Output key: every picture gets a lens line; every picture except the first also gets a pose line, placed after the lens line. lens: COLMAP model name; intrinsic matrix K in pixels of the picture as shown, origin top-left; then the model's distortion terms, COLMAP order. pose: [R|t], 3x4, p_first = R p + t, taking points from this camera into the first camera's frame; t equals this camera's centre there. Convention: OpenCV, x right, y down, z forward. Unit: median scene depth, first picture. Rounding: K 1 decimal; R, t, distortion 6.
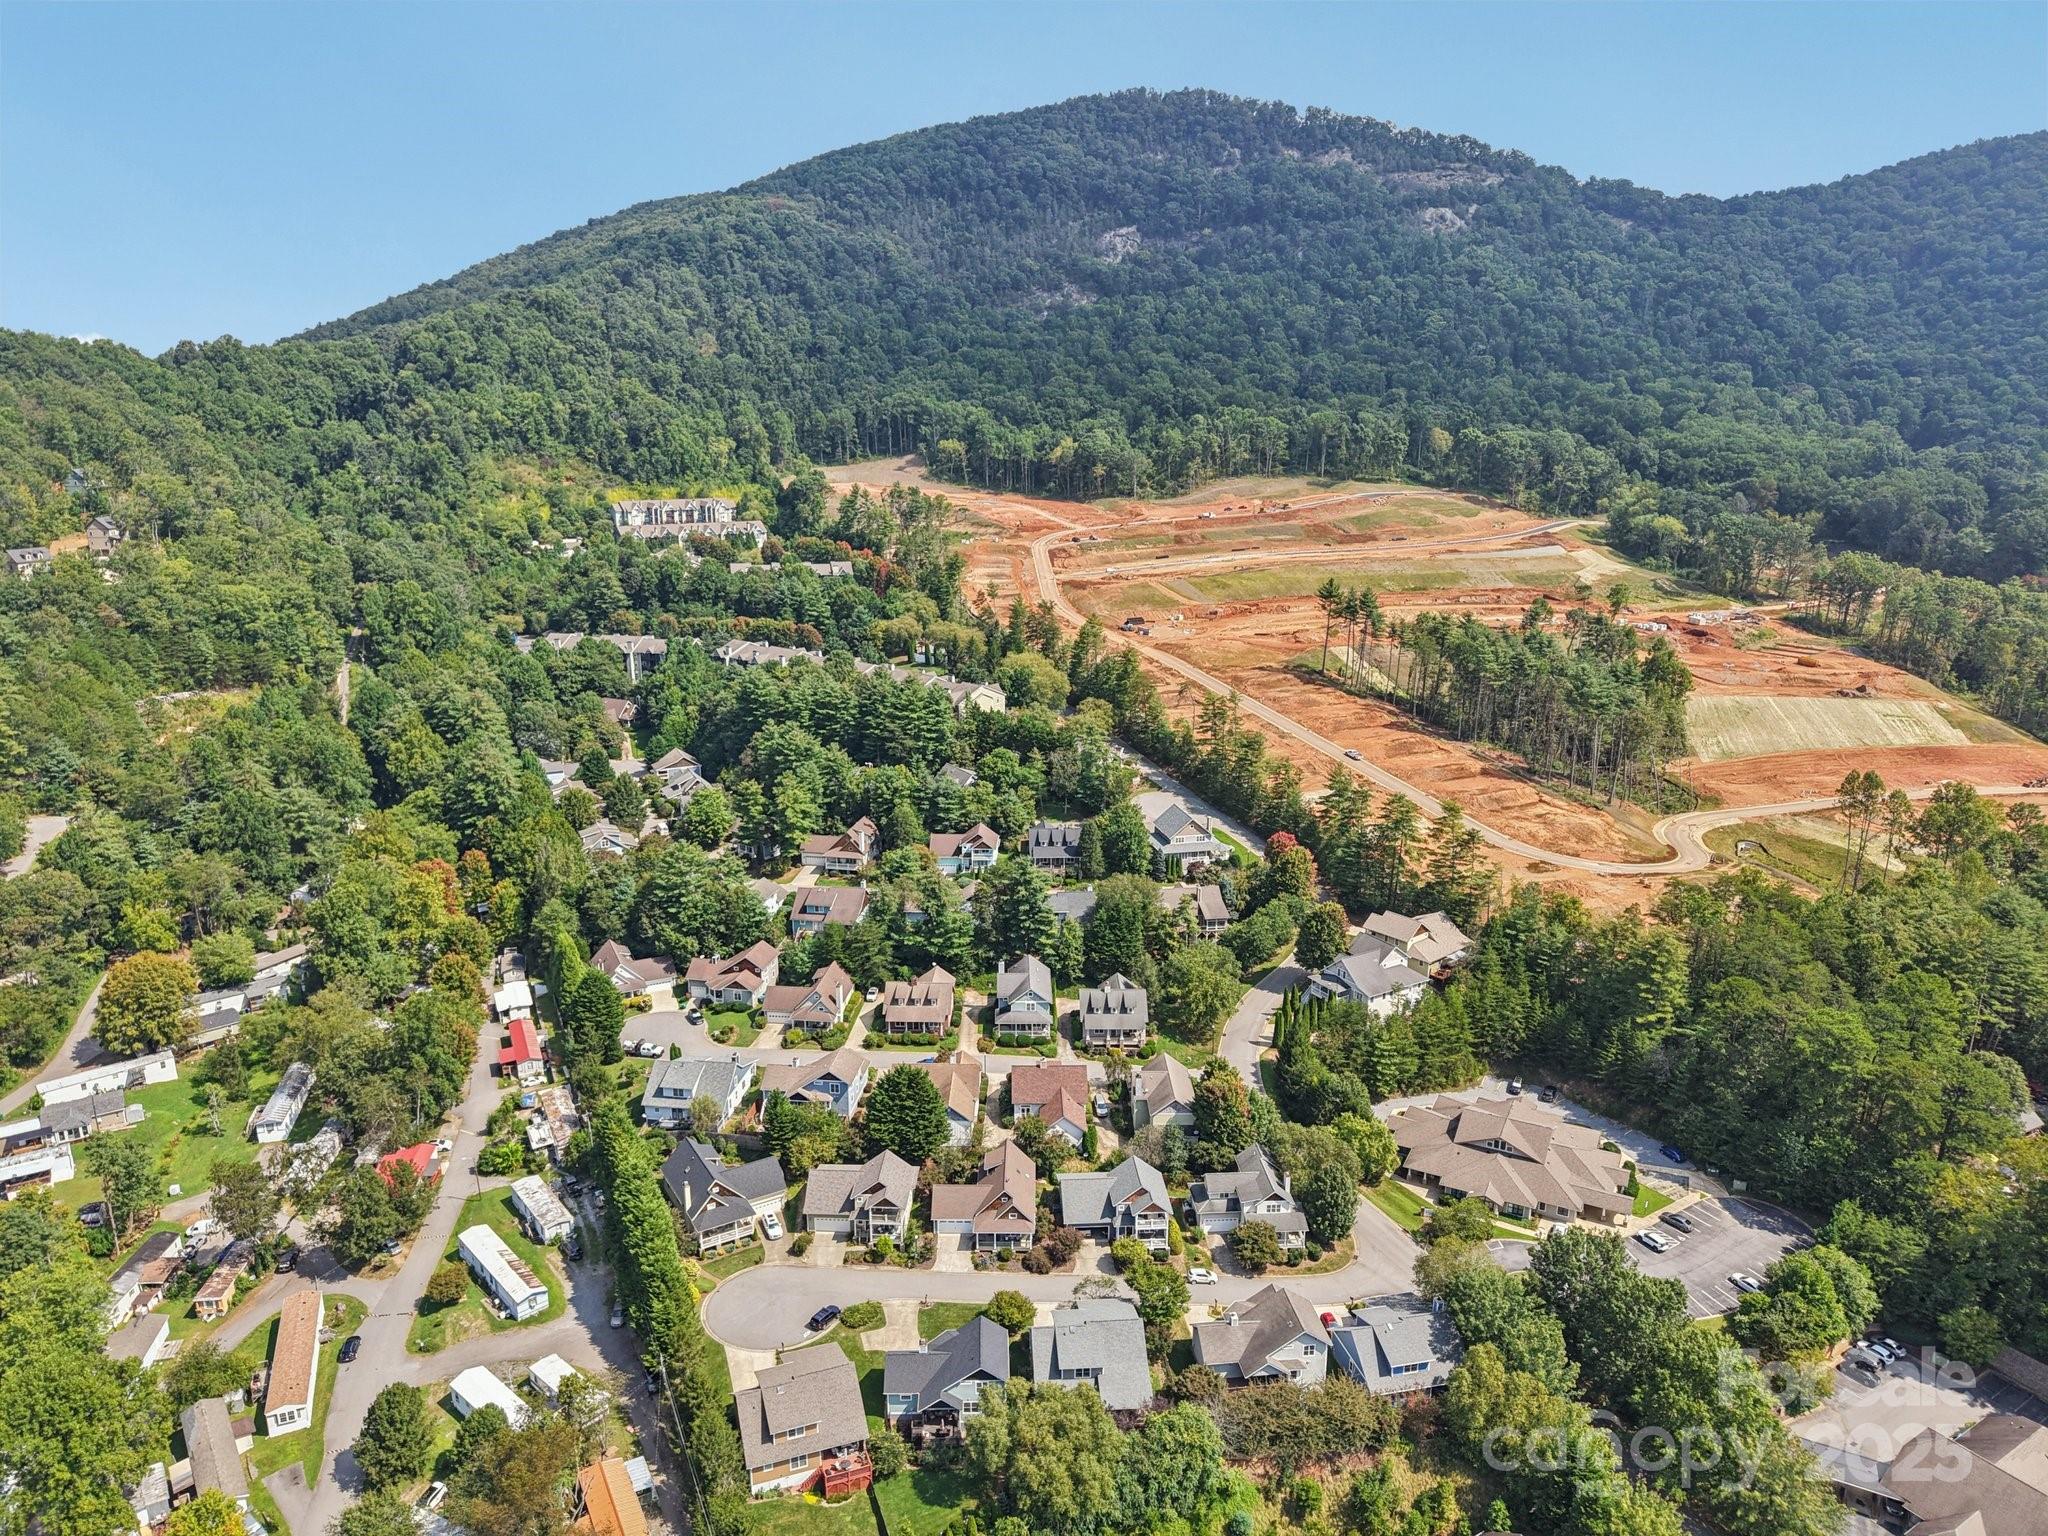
lens RADIAL K [[1369.1, 0, 1022.9], [0, 1369.1, 770.7], [0, 0, 1]] dist [0.032346, -0.028367]
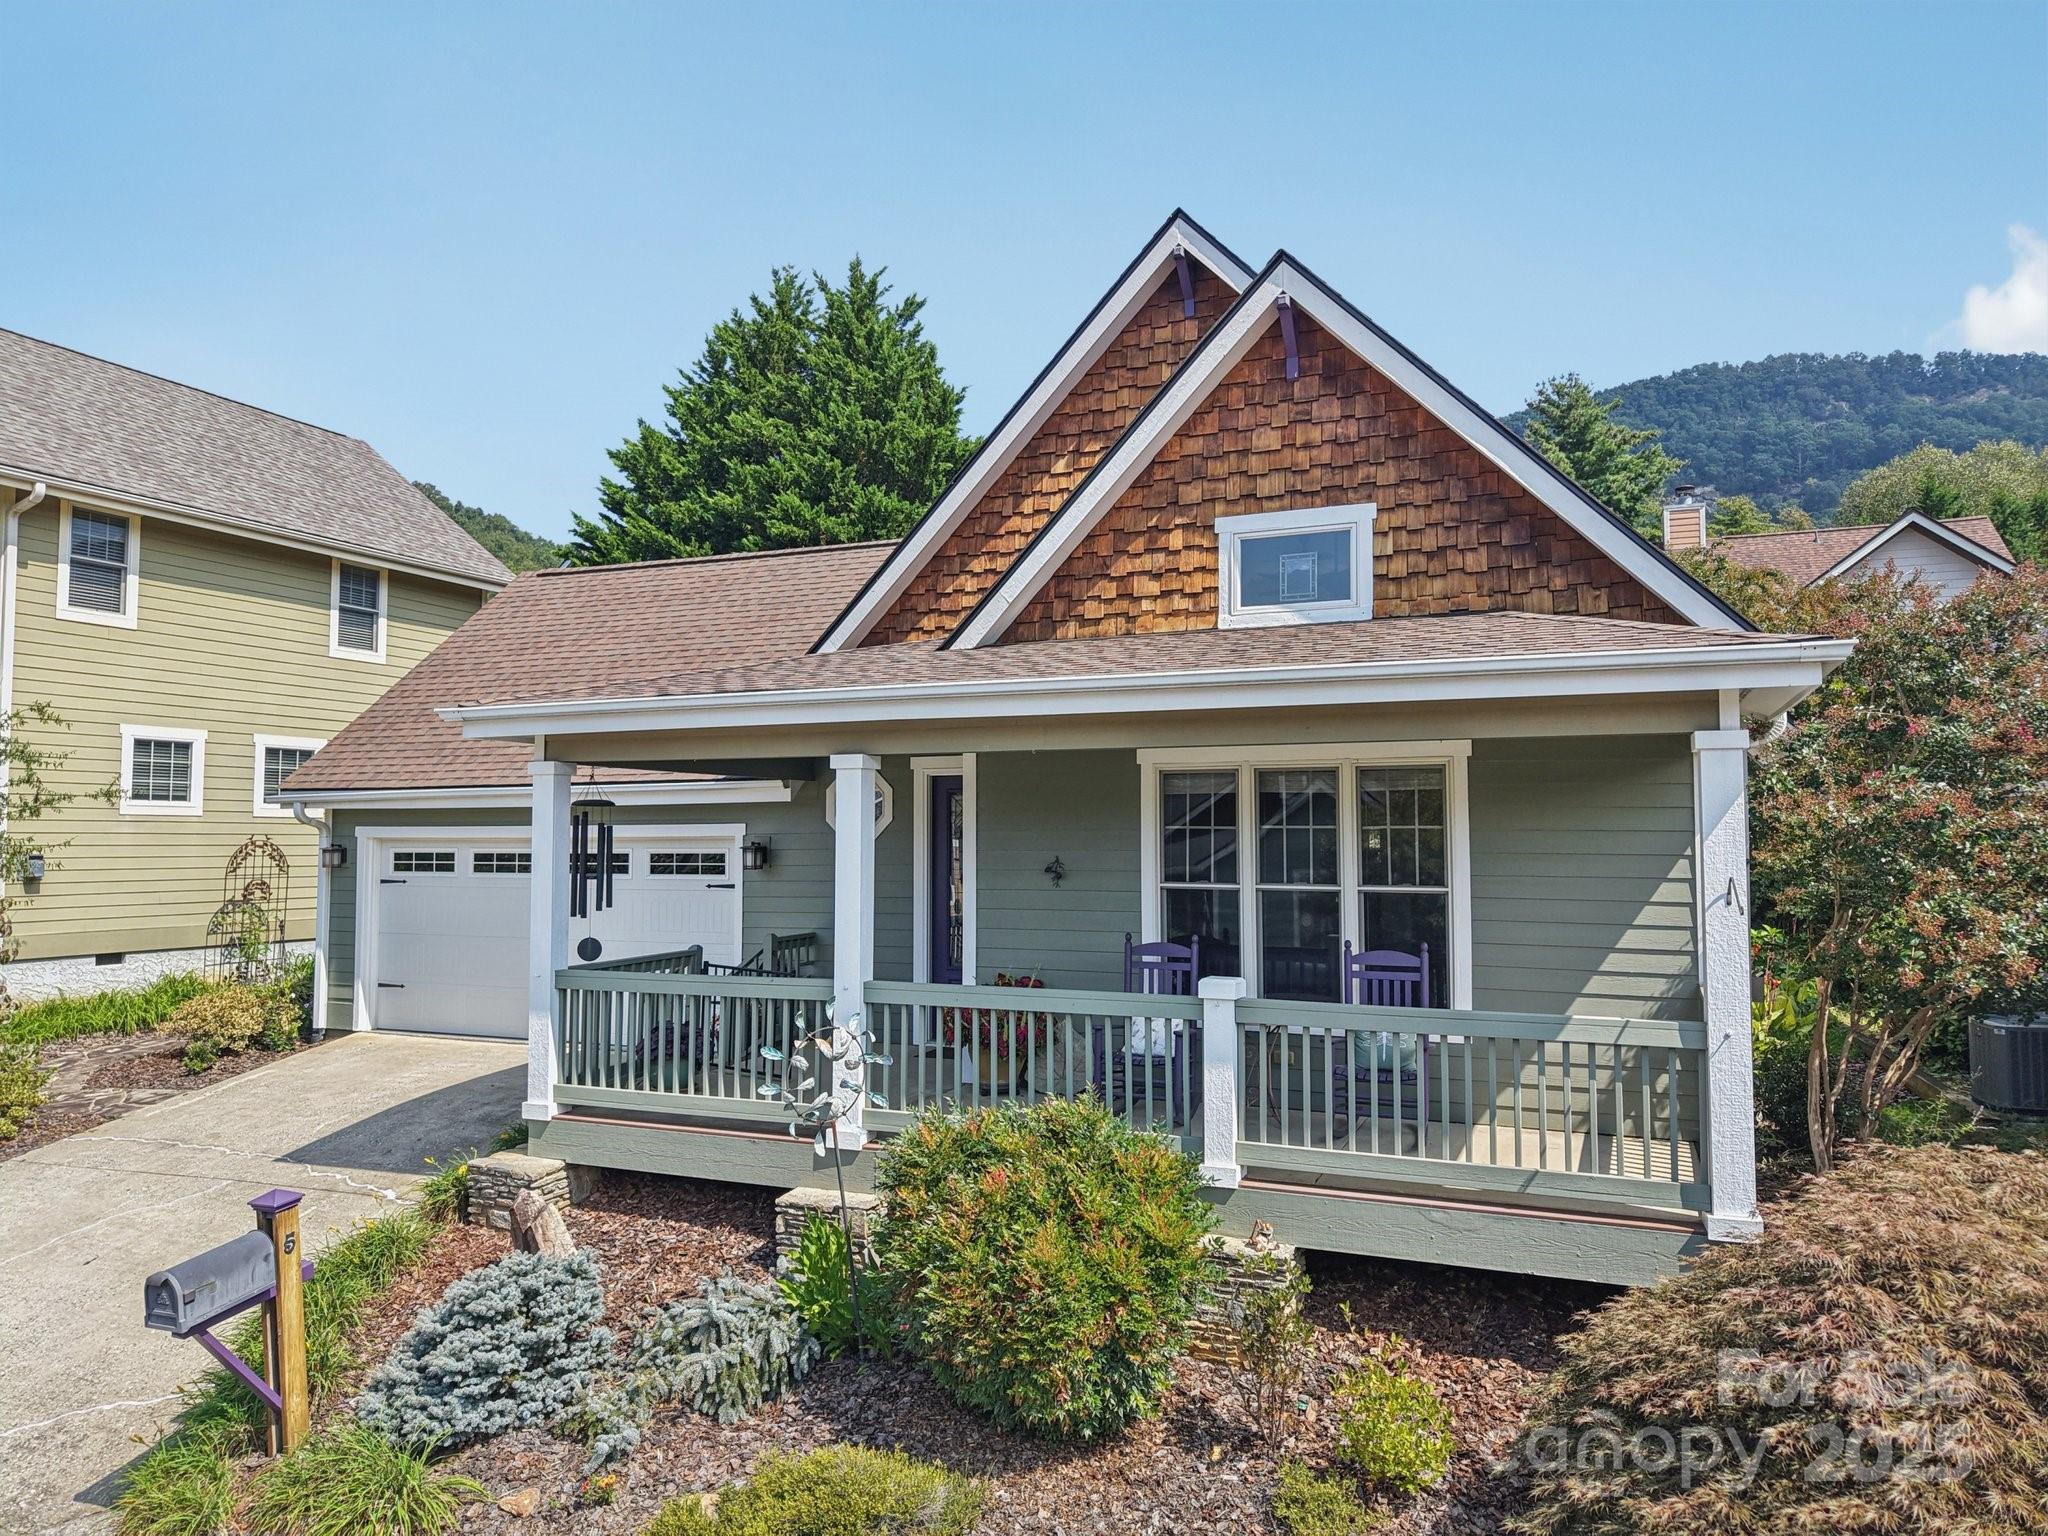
lens RADIAL K [[1369.1, 0, 1021.0], [0, 1369.1, 778.3], [0, 0, 1]] dist [0.032346, -0.028367]
pose [[0.928082, -0.014544, -0.372093, 0.000624], [-0.099349, 0.953347, -0.285061, 0.092742], [0.358879, 0.301527, 0.883339, 0.255139]]
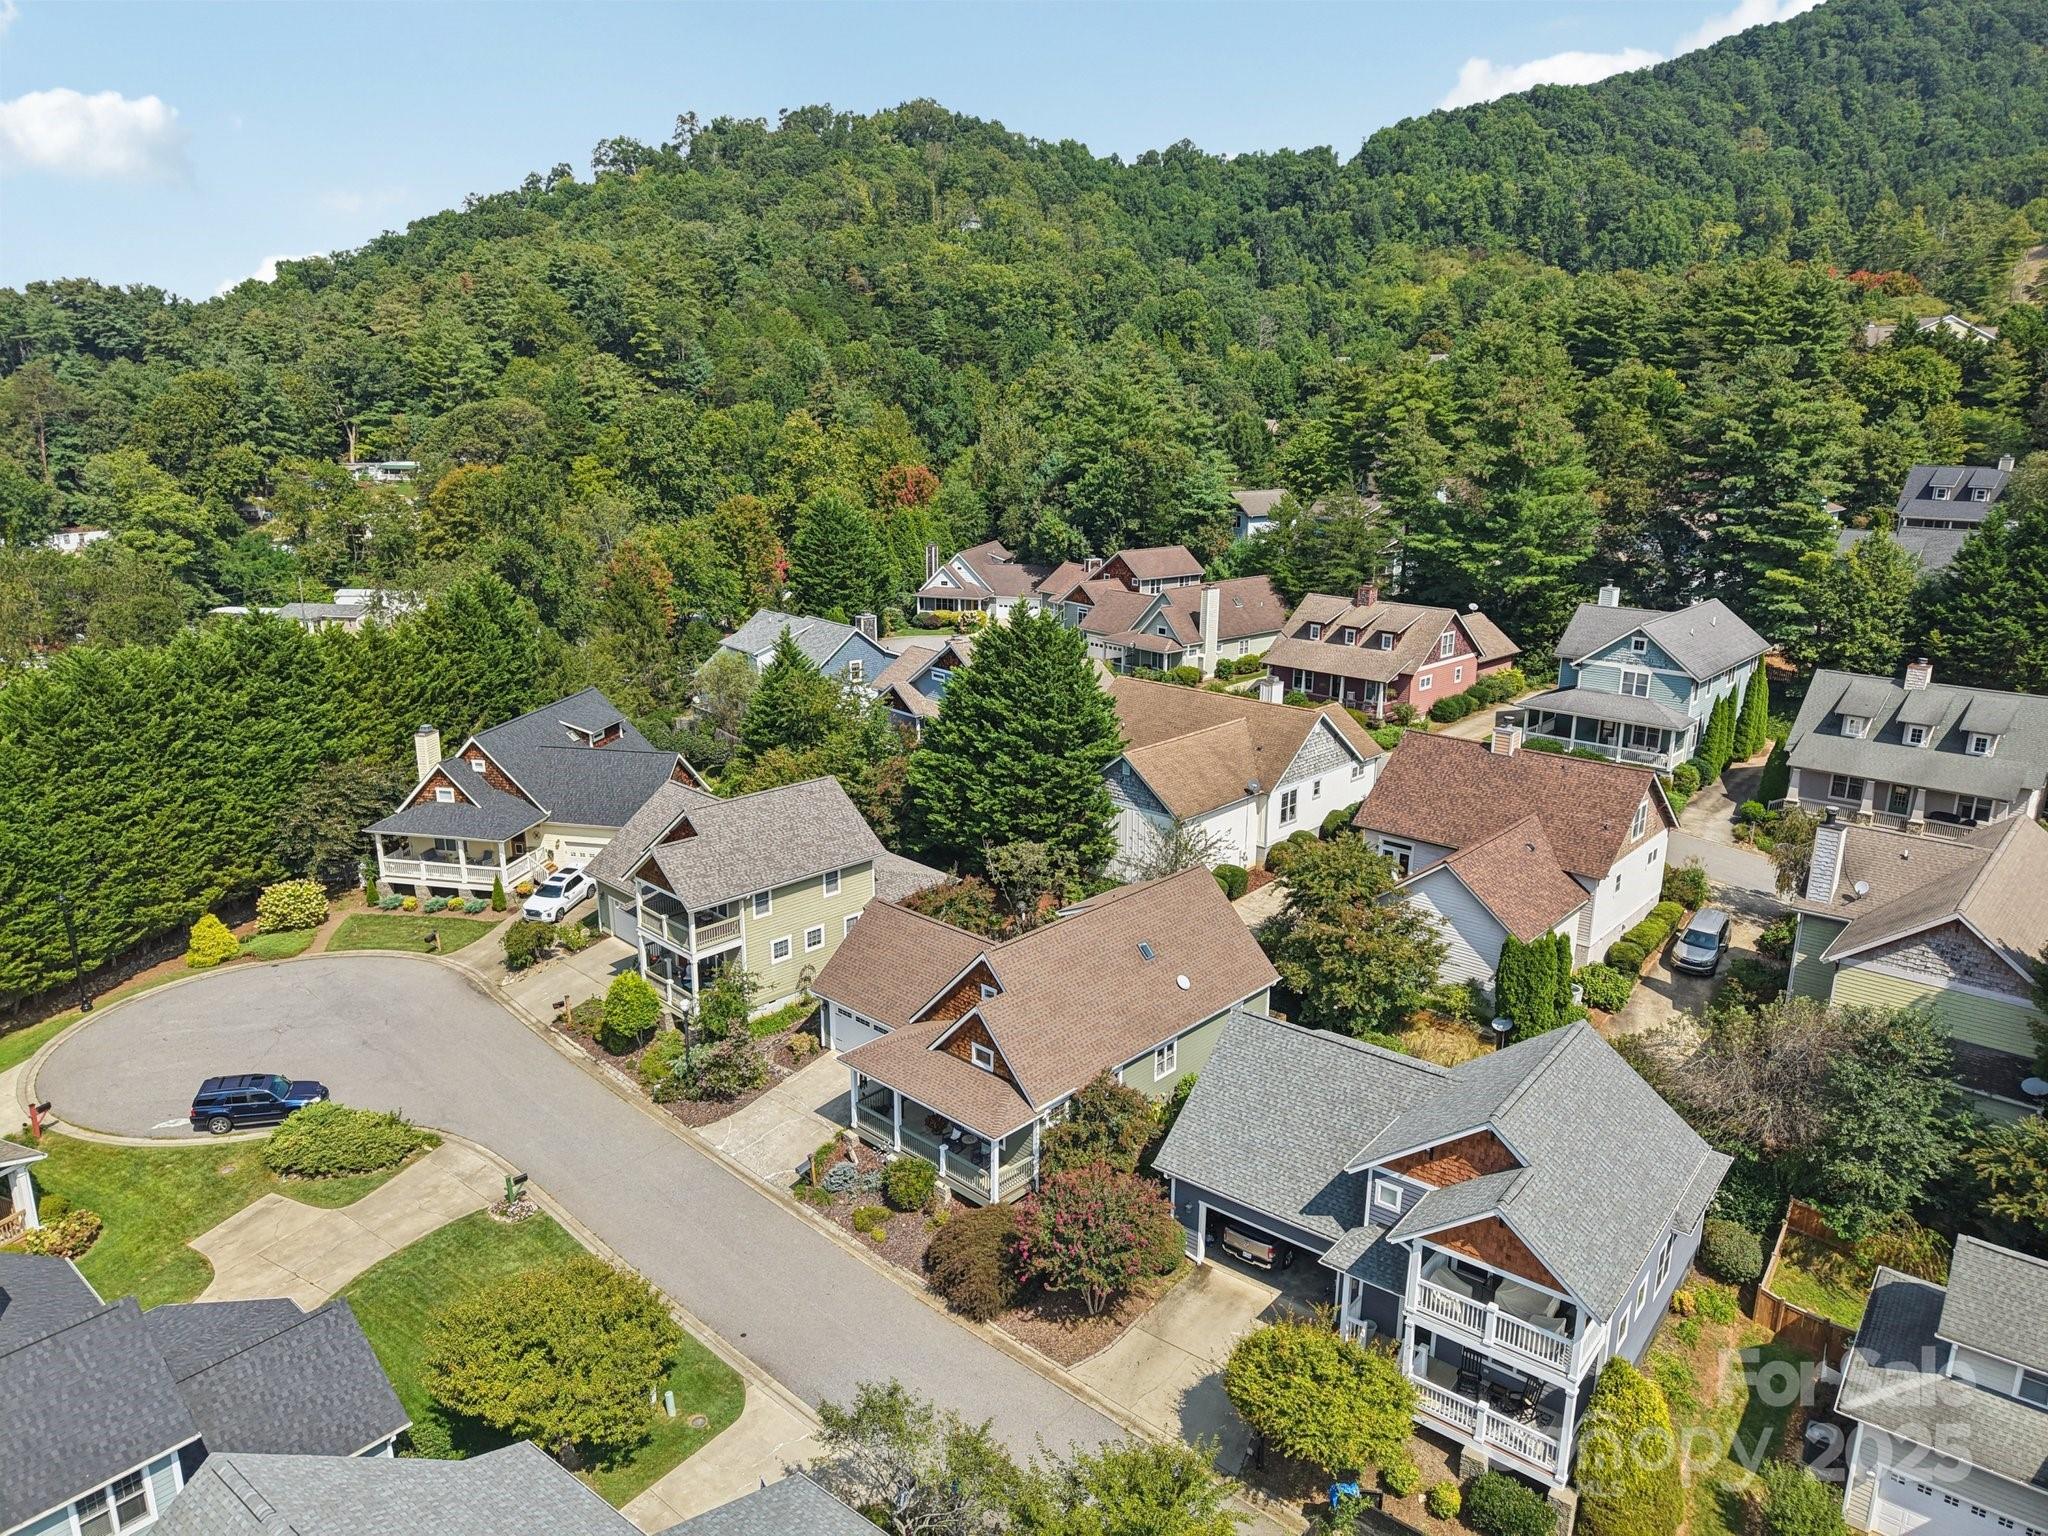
lens RADIAL K [[1369.1, 0, 1017.8], [0, 1369.1, 771.2], [0, 0, 1]] dist [0.032346, -0.028367]
pose [[0.737923, 0.182760, -0.649668, 0.041369], [-0.179238, 0.981137, 0.072419, 0.067246], [0.650649, 0.063005, 0.756761, 0.215768]]
